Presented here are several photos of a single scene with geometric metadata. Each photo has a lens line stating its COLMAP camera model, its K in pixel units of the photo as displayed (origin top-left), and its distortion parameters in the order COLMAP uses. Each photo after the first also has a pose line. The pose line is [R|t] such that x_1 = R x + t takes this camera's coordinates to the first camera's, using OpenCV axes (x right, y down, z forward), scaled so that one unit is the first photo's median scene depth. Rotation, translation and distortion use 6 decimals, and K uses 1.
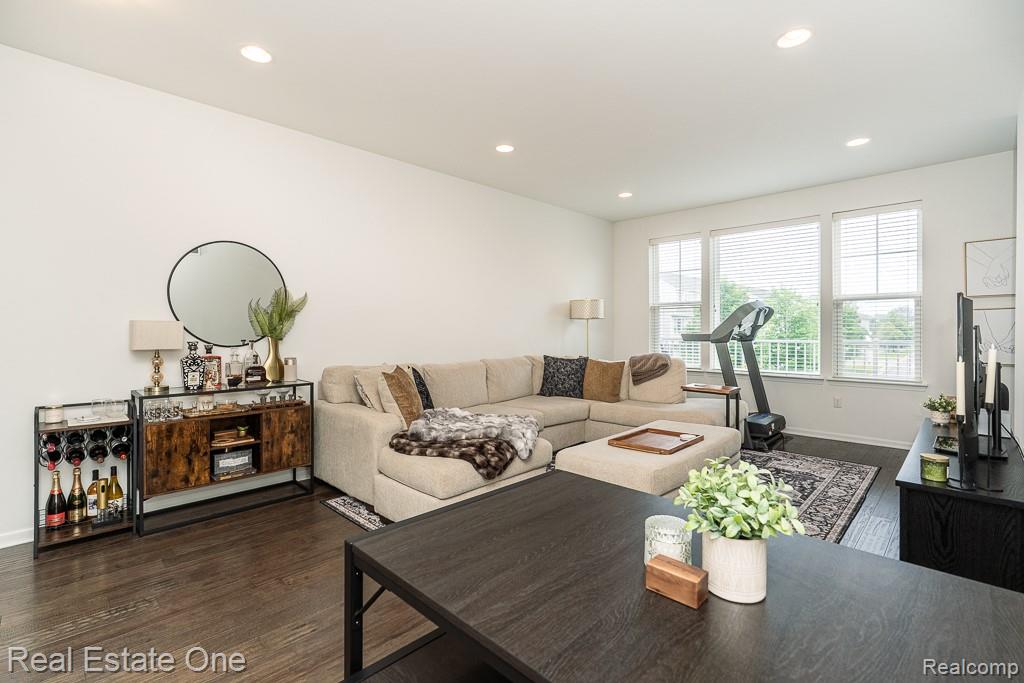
lens RADIAL K [[466.5, 0, 512.0], [0, 466.5, 332.0], [0, 0, 1]] dist [-0.002263, 0.000131]
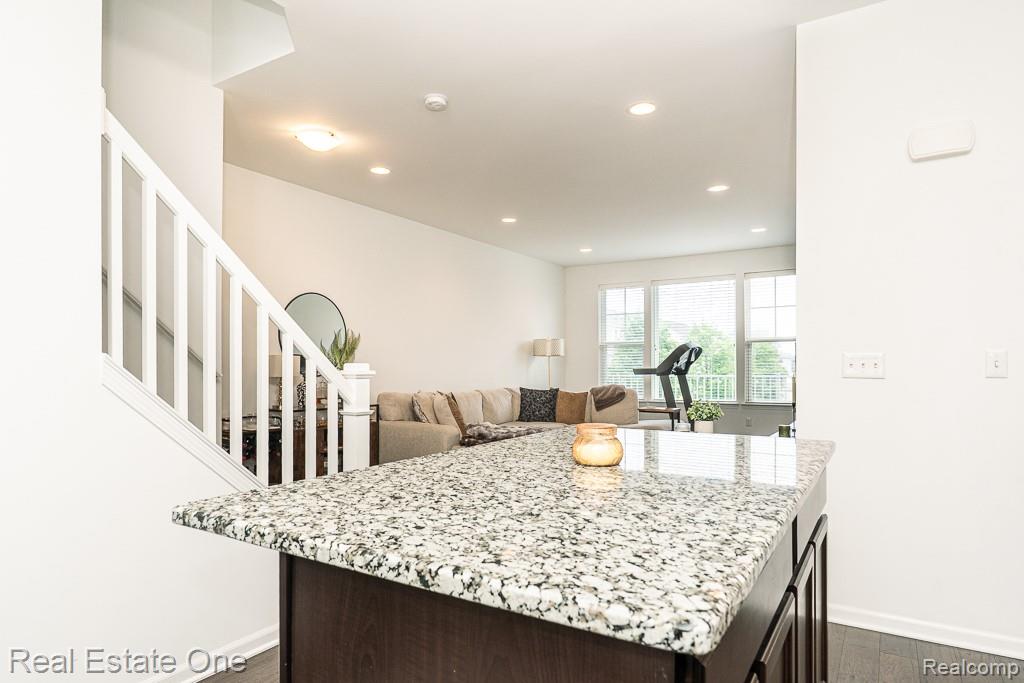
lens RADIAL K [[605.1, 0, 501.2], [0, 605.1, 371.1], [0, 0, 1]] dist [0.000580, 0.000173]
pose [[0.978883, -0.000047, 0.204420, -0.294298], [0.000882, 0.999992, -0.003996, 0.016373], [-0.204418, 0.004092, 0.978875, -0.471815]]
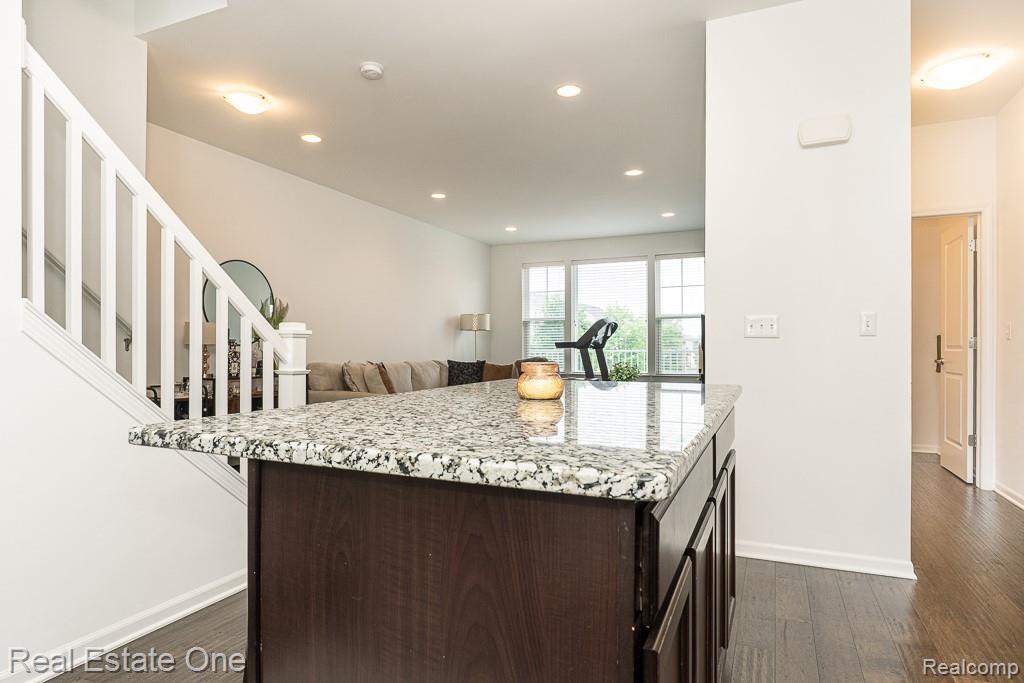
lens RADIAL K [[586.4, 0, 511.3], [0, 586.4, 351.2], [0, 0, 1]] dist [-0.001273, 0.001626]
pose [[0.938432, 0.000988, 0.345462, -0.308384], [0.000573, 0.999990, -0.004418, 0.035809], [-0.345463, 0.004344, 0.938422, -0.477050]]
